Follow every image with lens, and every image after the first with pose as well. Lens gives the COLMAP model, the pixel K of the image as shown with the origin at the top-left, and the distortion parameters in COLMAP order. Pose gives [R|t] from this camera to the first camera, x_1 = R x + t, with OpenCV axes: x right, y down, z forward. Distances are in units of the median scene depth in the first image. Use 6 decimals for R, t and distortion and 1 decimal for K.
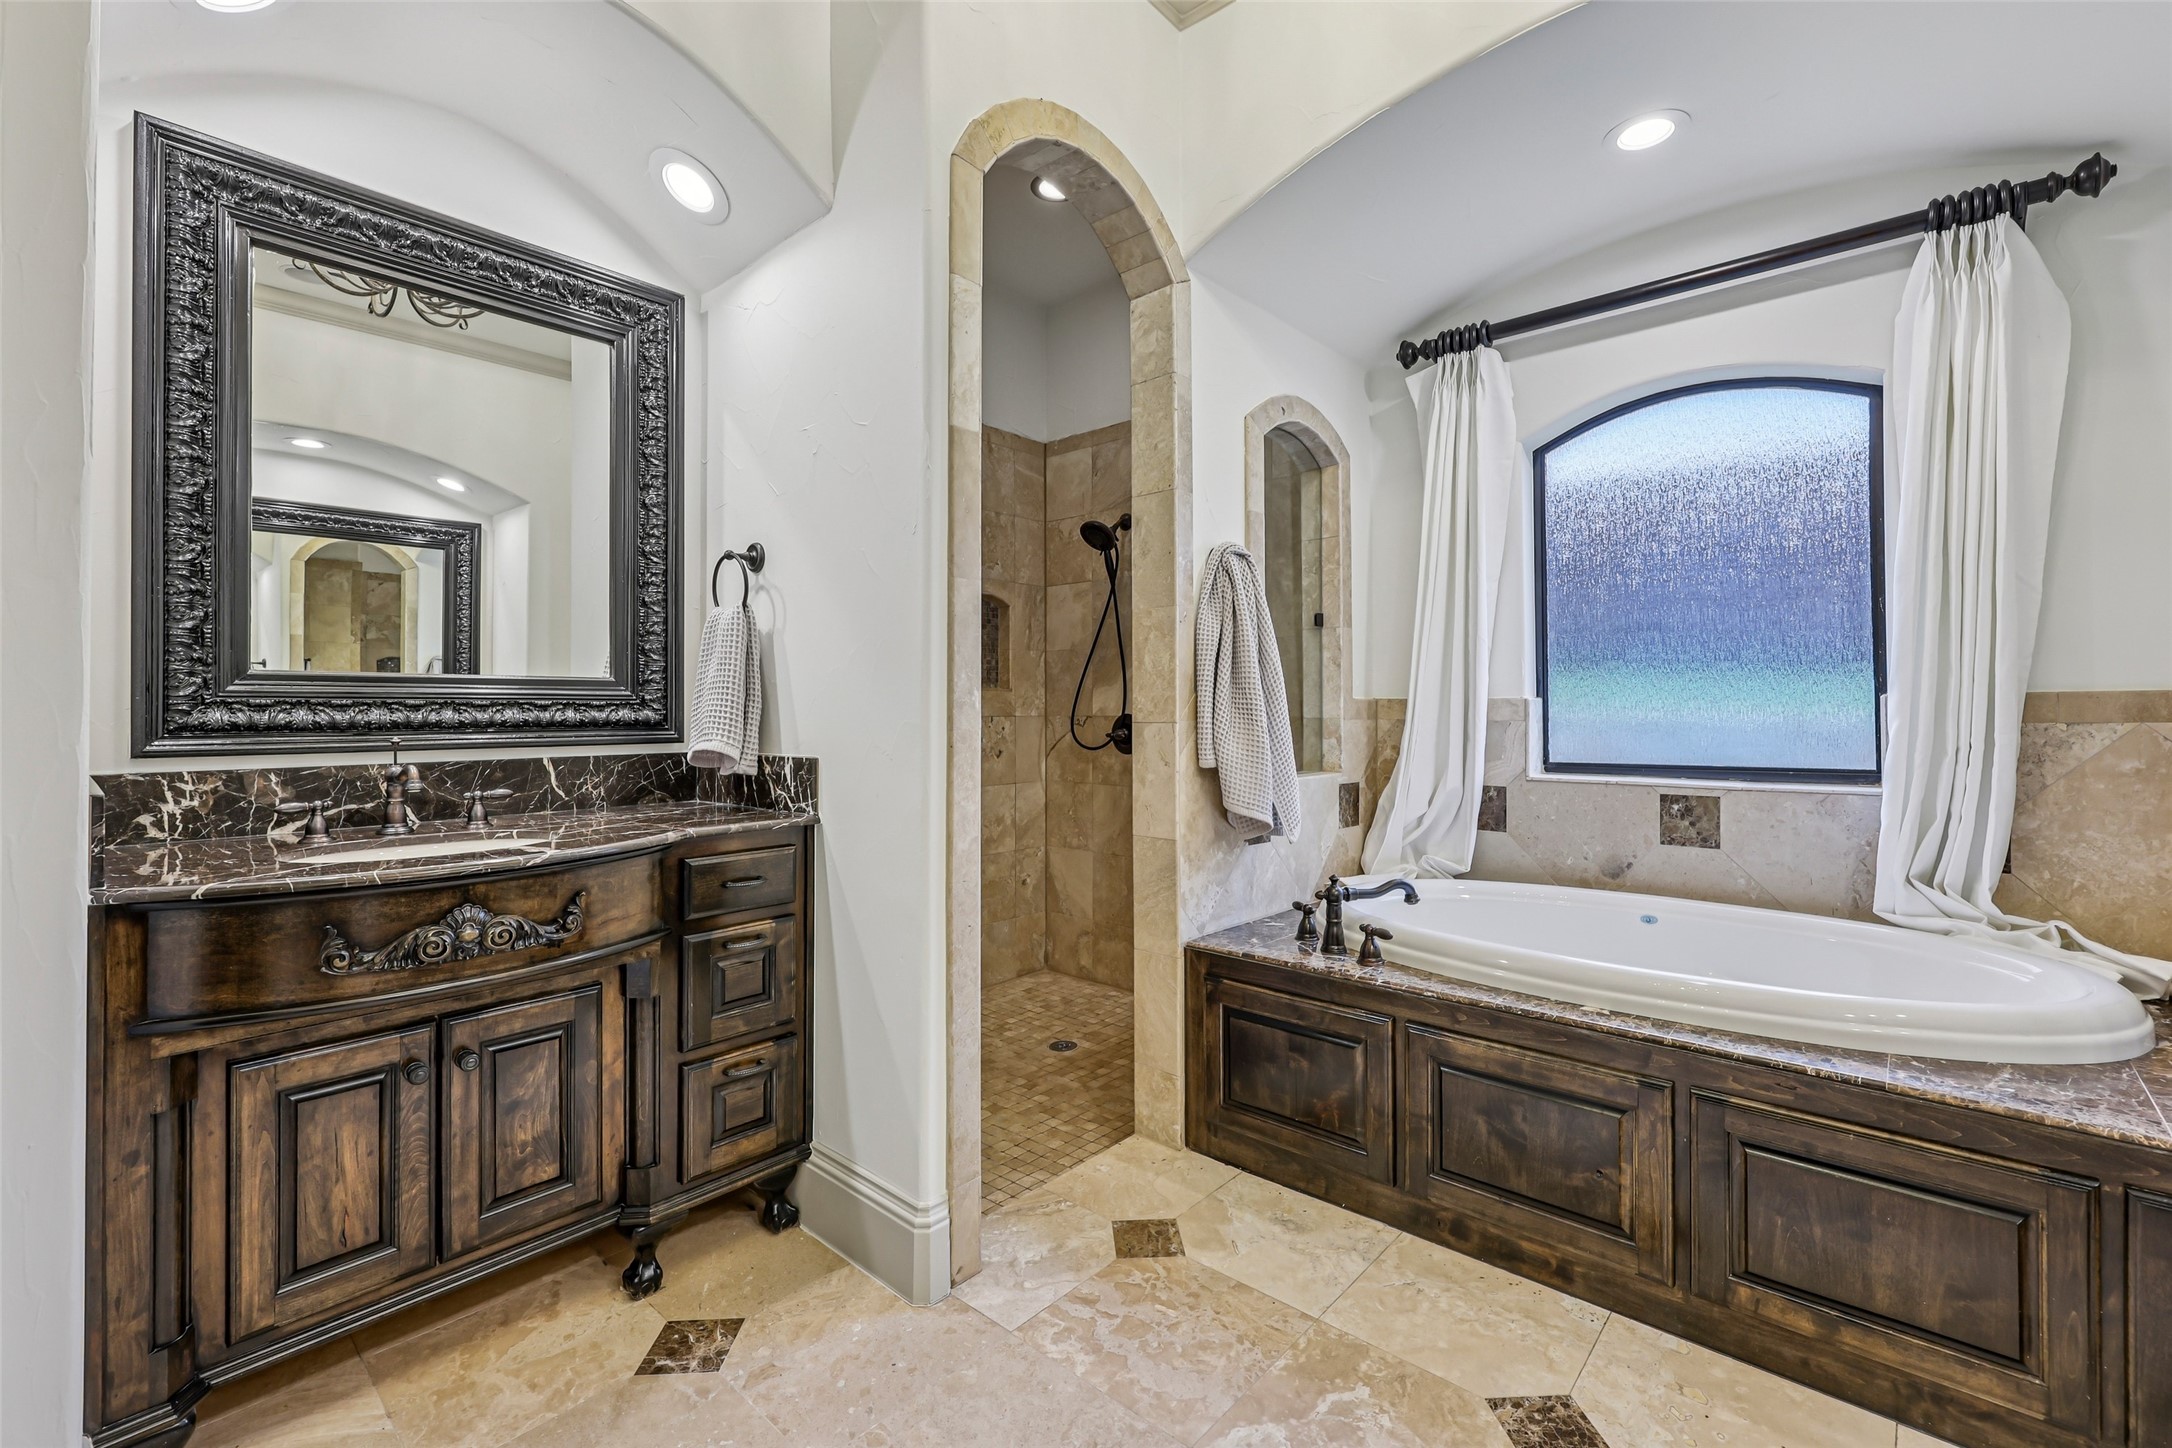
lens RADIAL K [[891.3, 0, 1097.2], [0, 891.3, 713.2], [0, 0, 1]] dist [-0.001279, 0.000214]
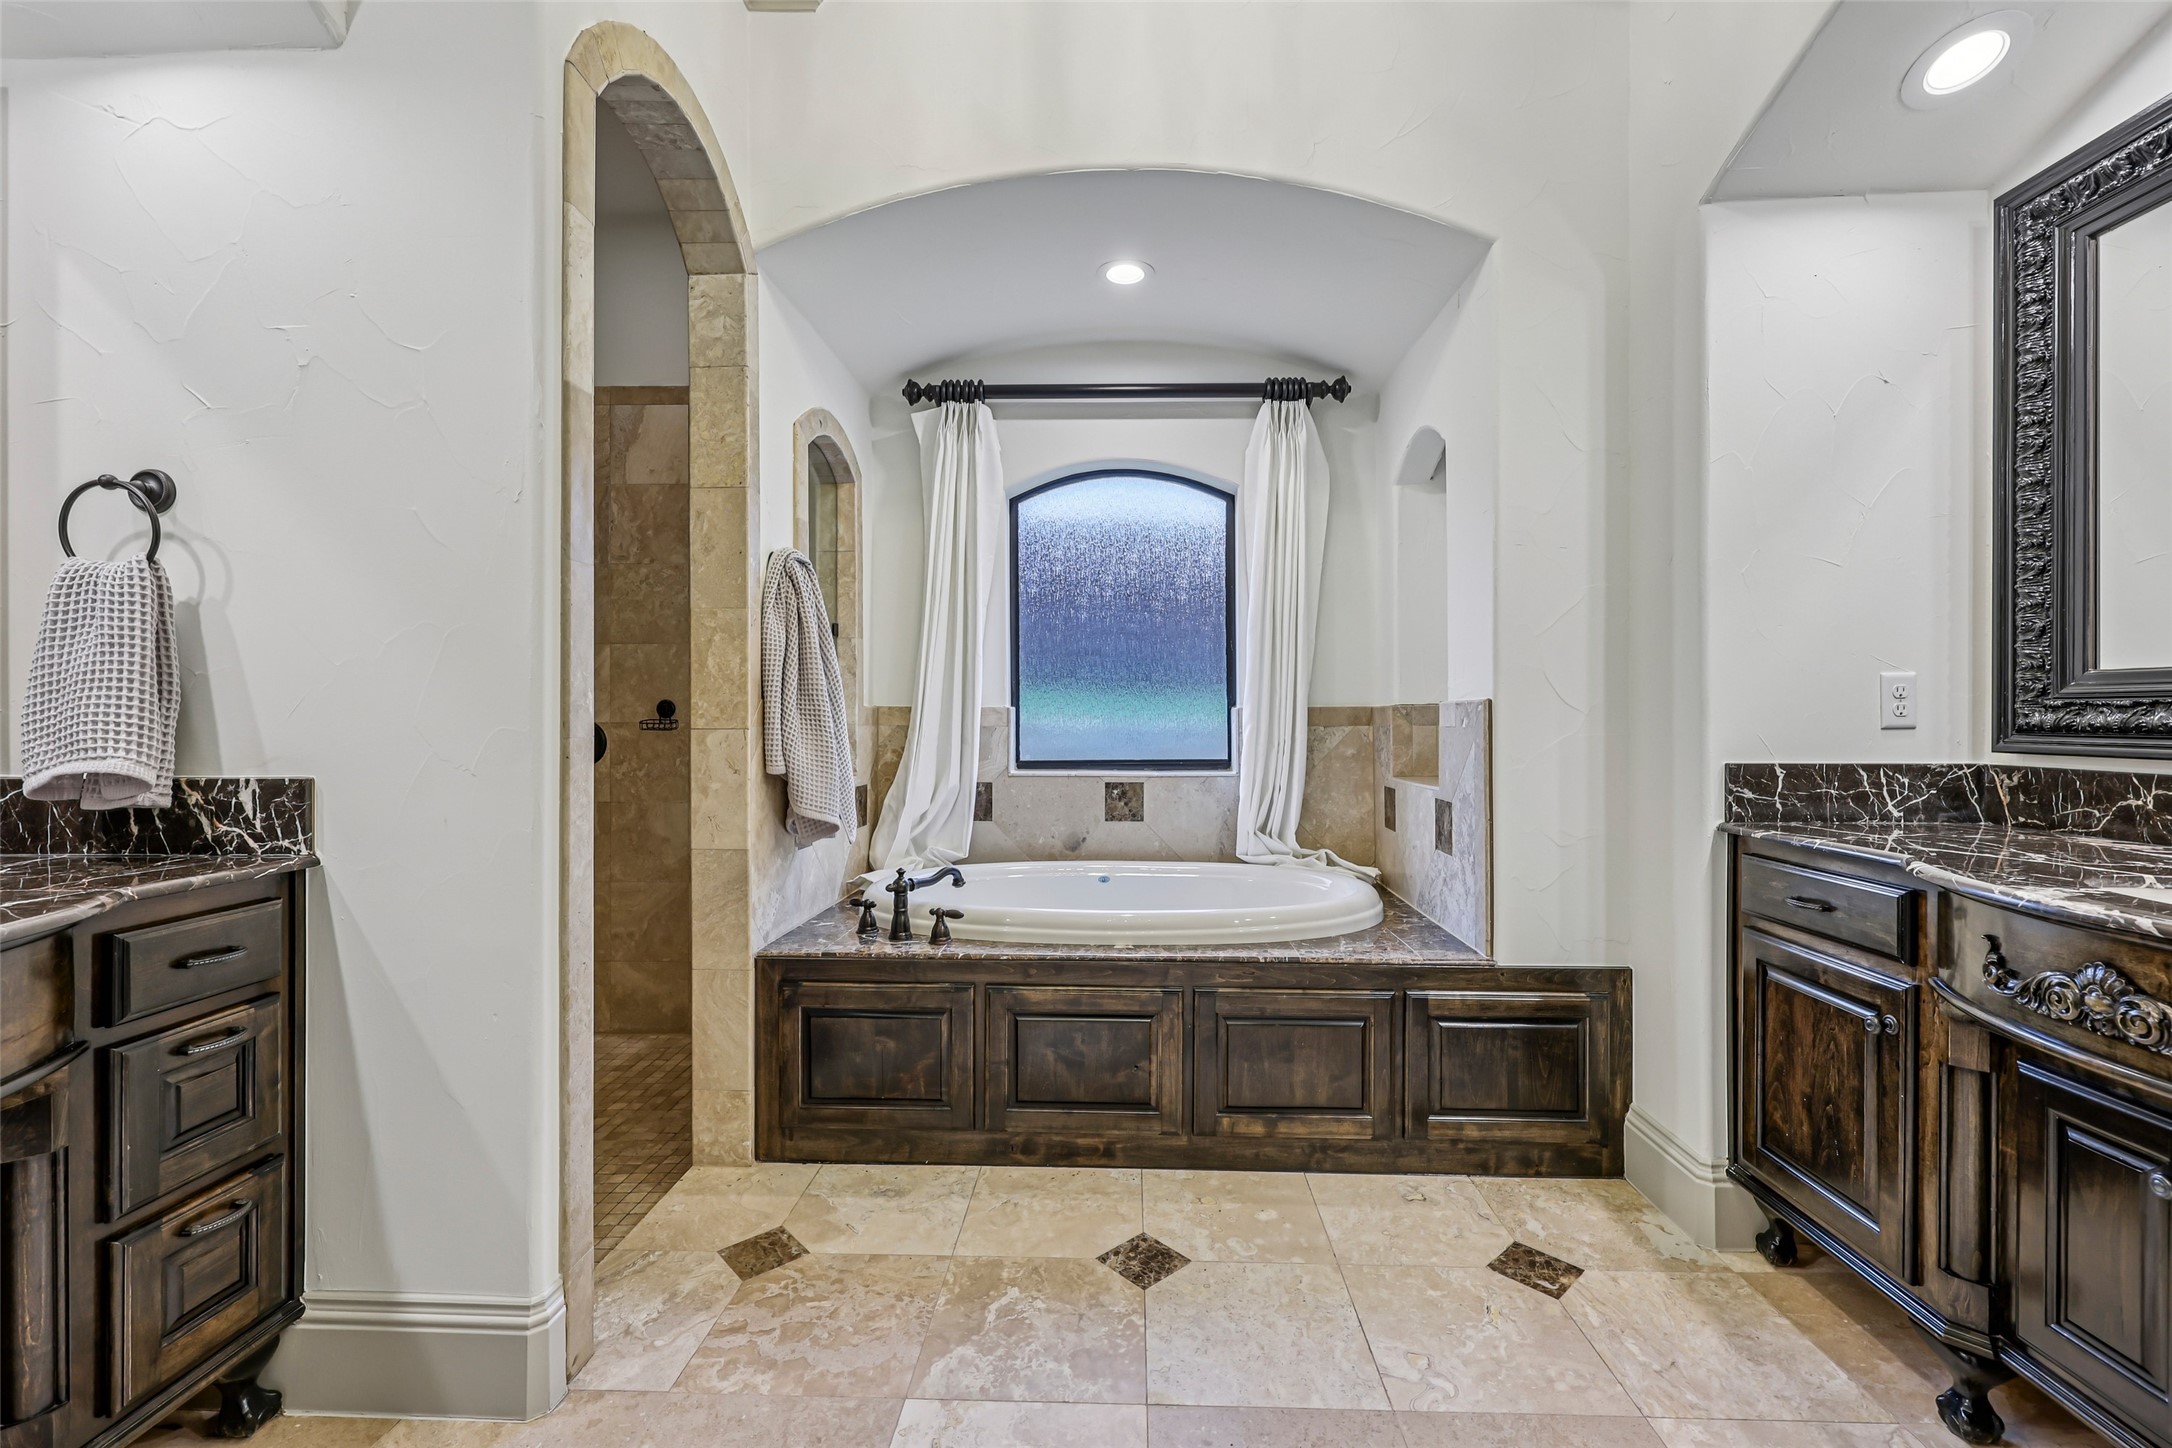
lens RADIAL K [[879.3, 0, 1085.4], [0, 879.3, 732.4], [0, 0, 1]] dist [-0.000754, -0.000033]
pose [[0.784710, -0.007413, 0.619818, -0.246350], [-0.001265, 0.999907, 0.013561, 0.001123], [-0.619861, -0.011426, 0.784628, 0.022938]]
